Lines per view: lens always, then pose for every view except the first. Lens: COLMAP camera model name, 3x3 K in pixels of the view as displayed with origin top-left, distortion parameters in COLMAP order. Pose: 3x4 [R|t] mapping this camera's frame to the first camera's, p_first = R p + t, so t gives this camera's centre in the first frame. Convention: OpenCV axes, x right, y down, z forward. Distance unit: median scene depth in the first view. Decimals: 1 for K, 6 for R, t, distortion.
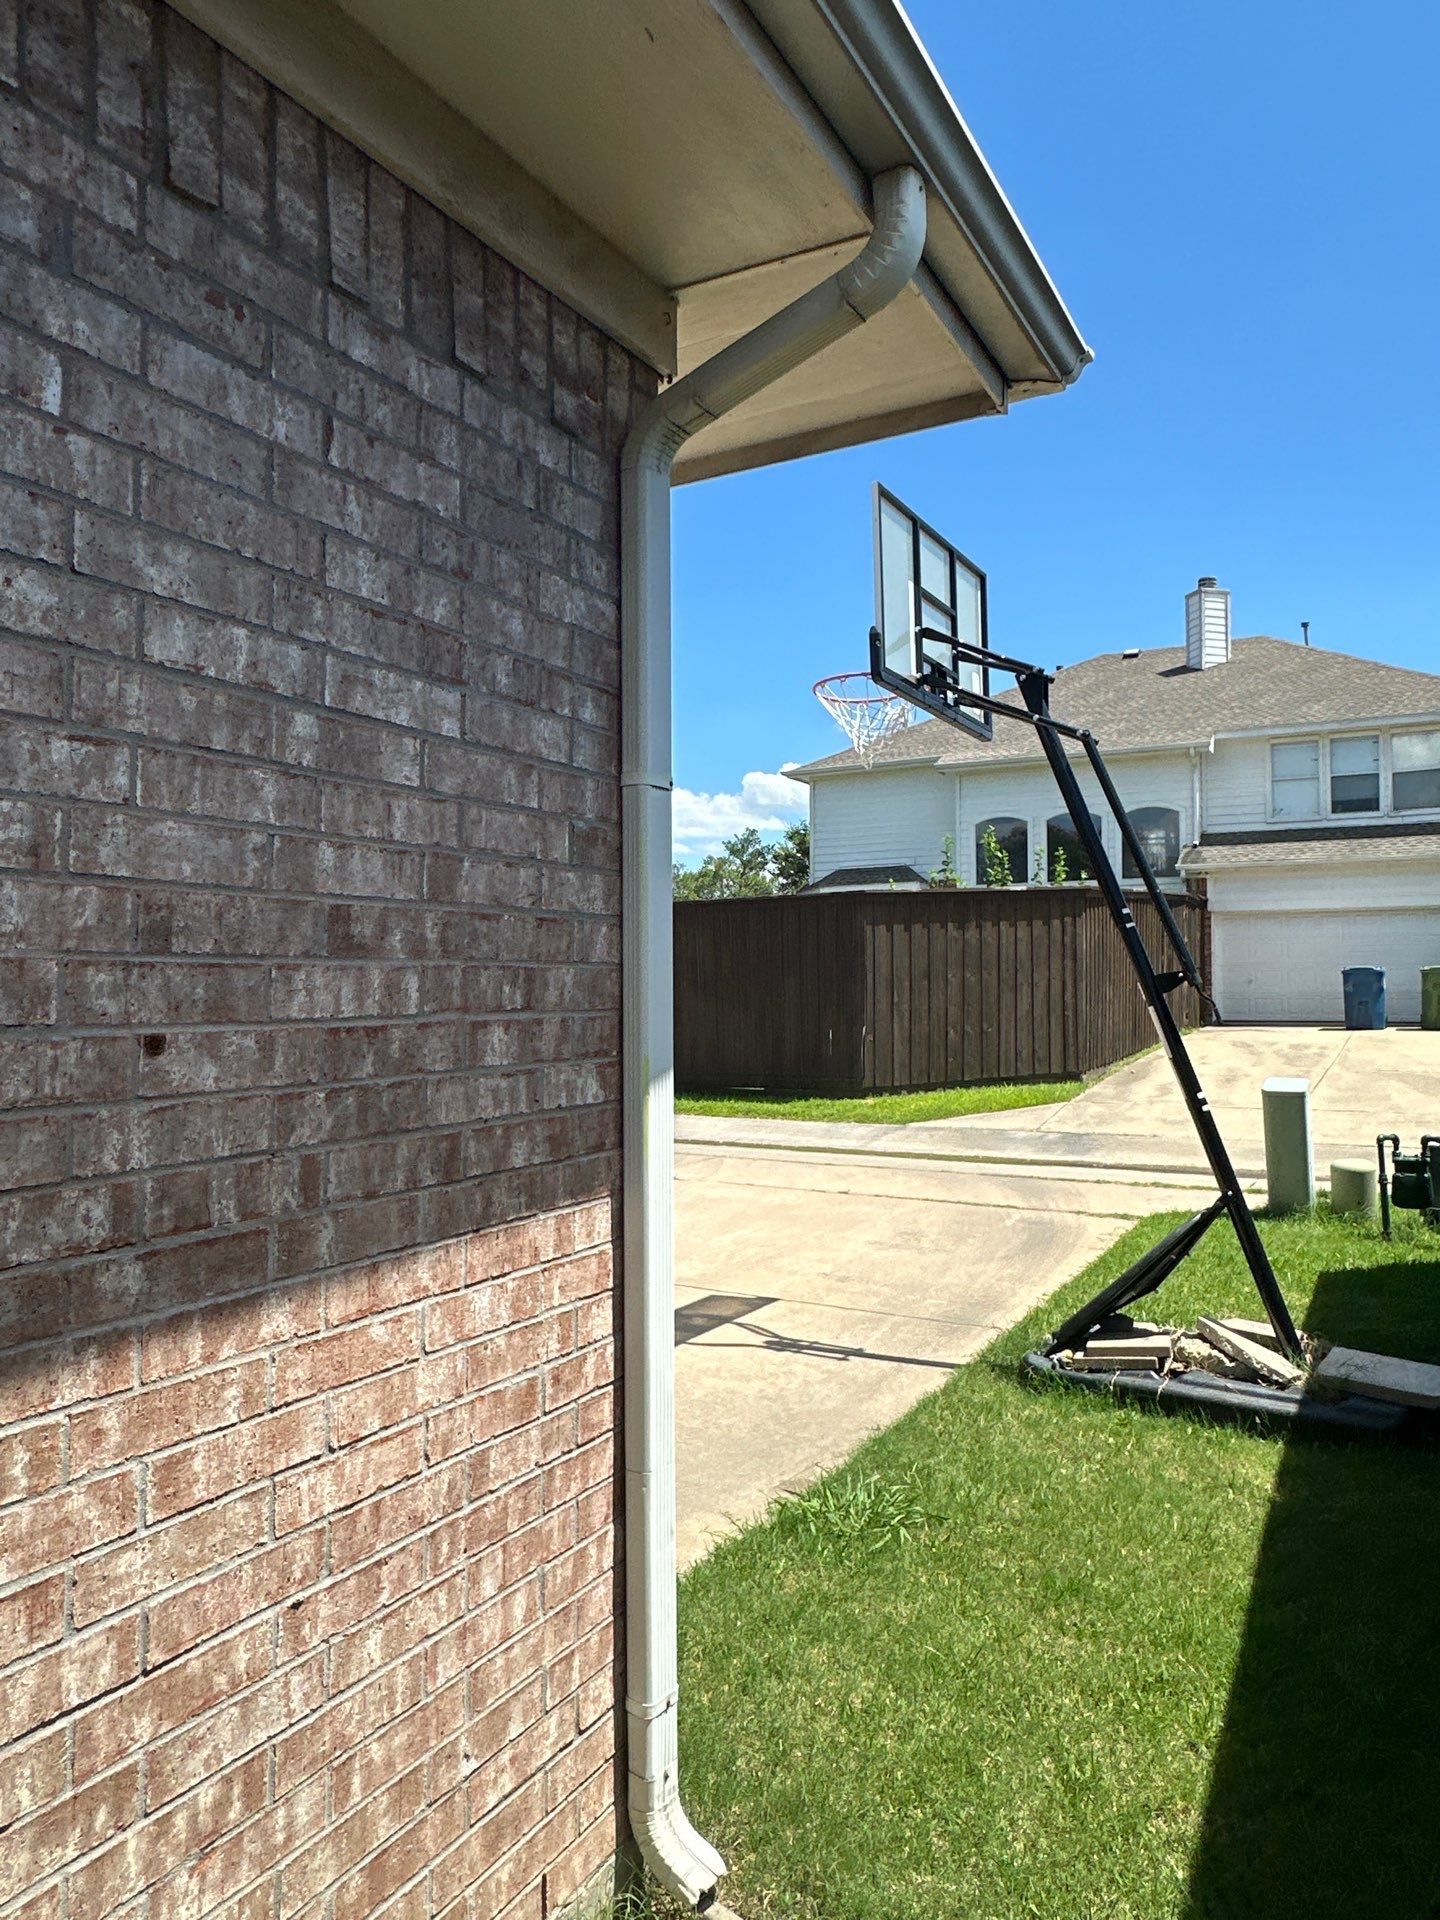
lens RADIAL K [[1325.1, 0, 721.4], [0, 1325.1, 962.9], [0, 0, 1]] dist [0.012880, -0.009988]
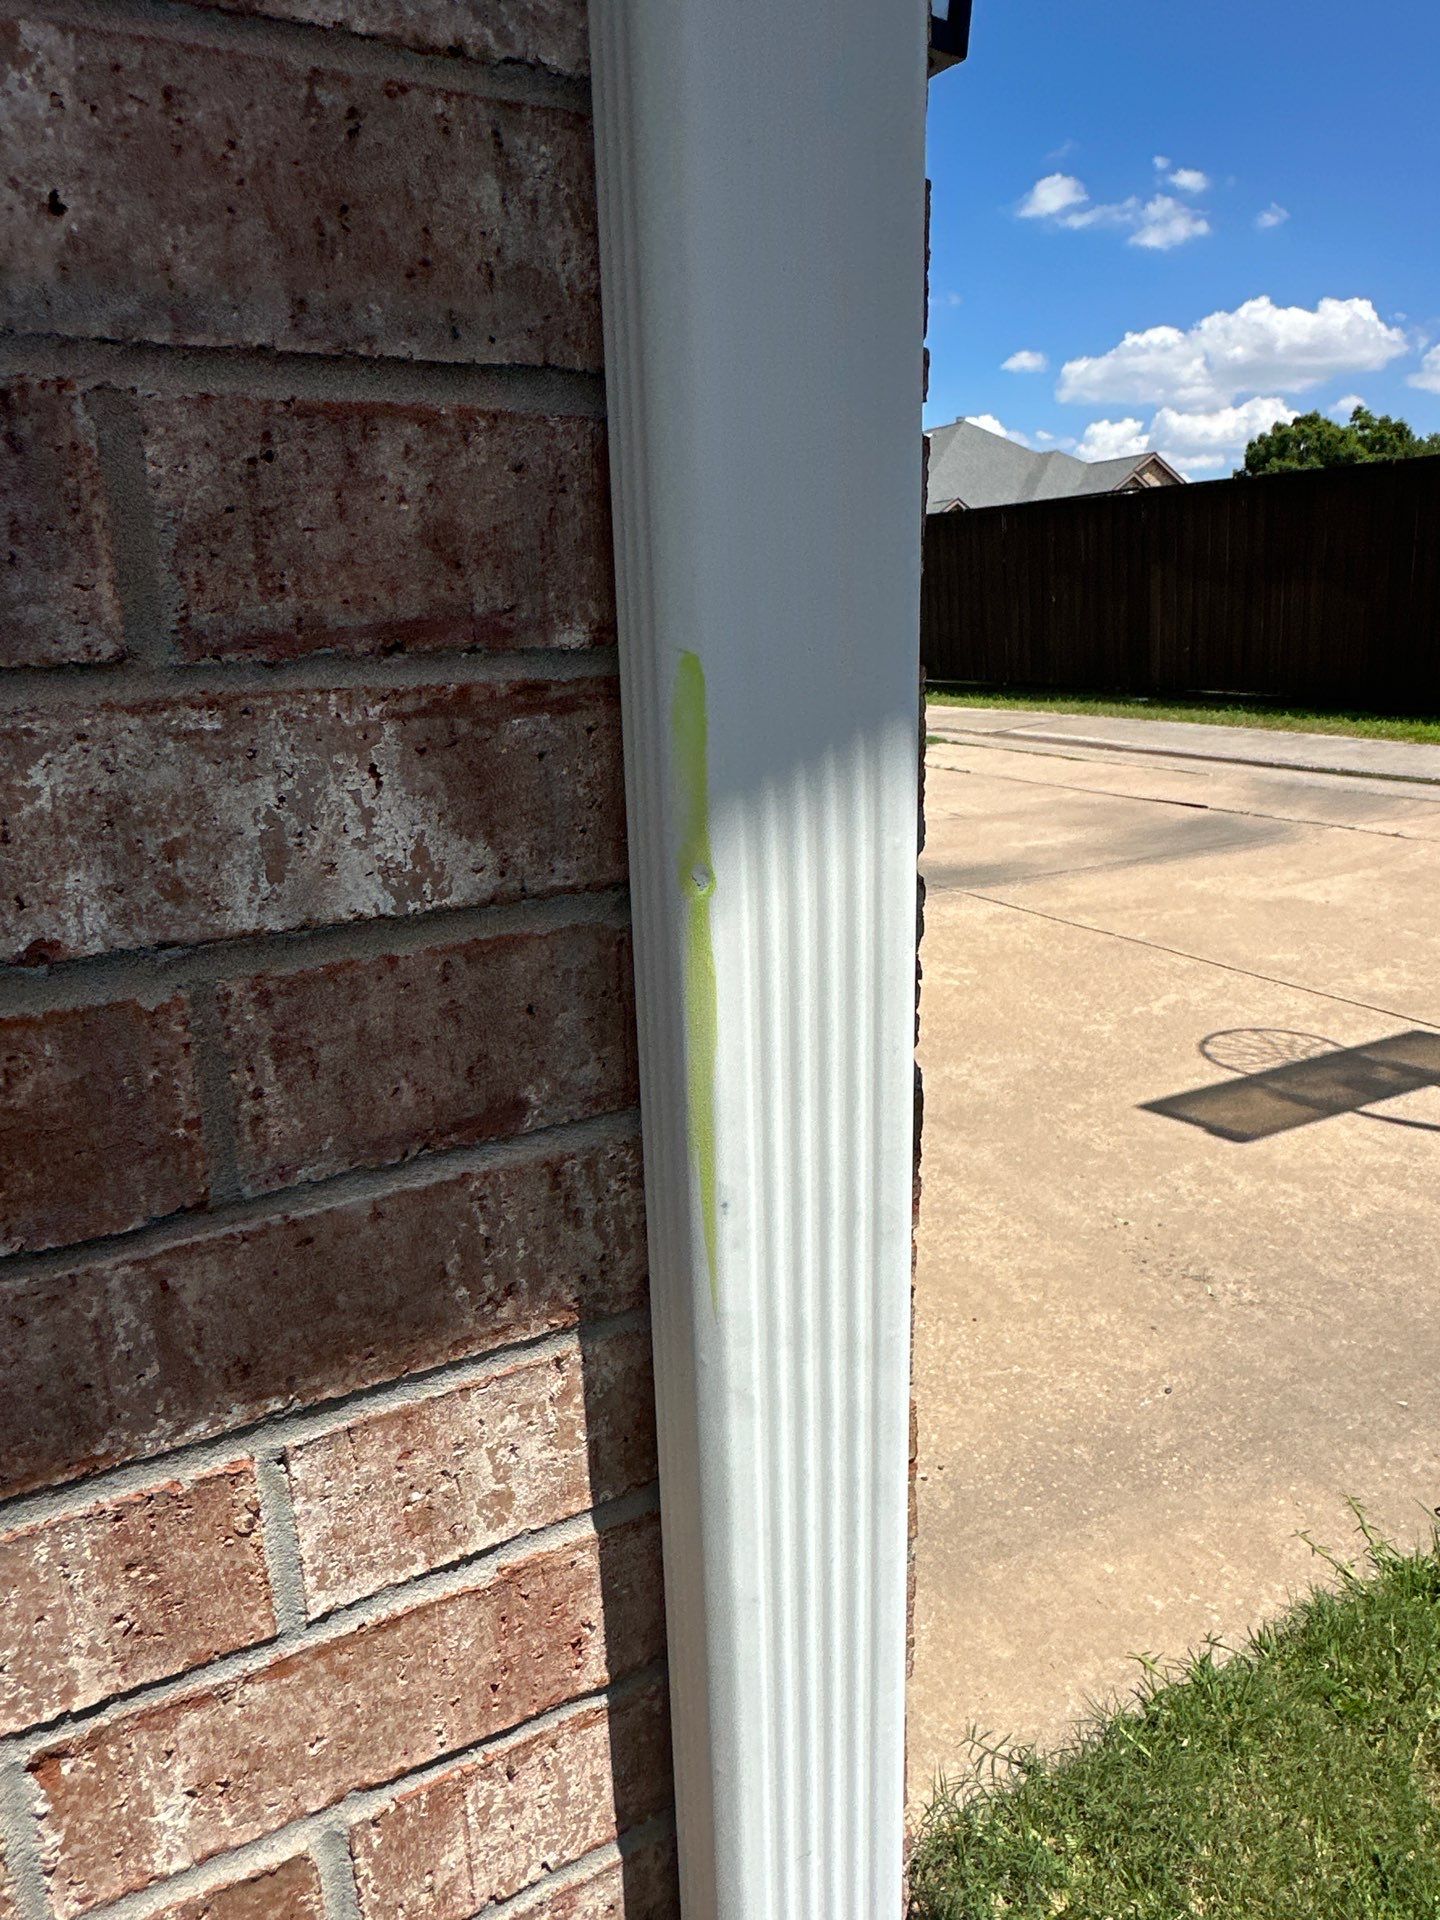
lens RADIAL K [[1325.1, 0, 726.6], [0, 1325.1, 959.6], [0, 0, 1]] dist [0.012880, -0.009988]
pose [[0.866696, 0.123522, -0.483301, 0.031965], [0.020858, 0.959036, 0.282516, 0.060317], [0.498400, -0.254936, 0.828617, 0.856565]]
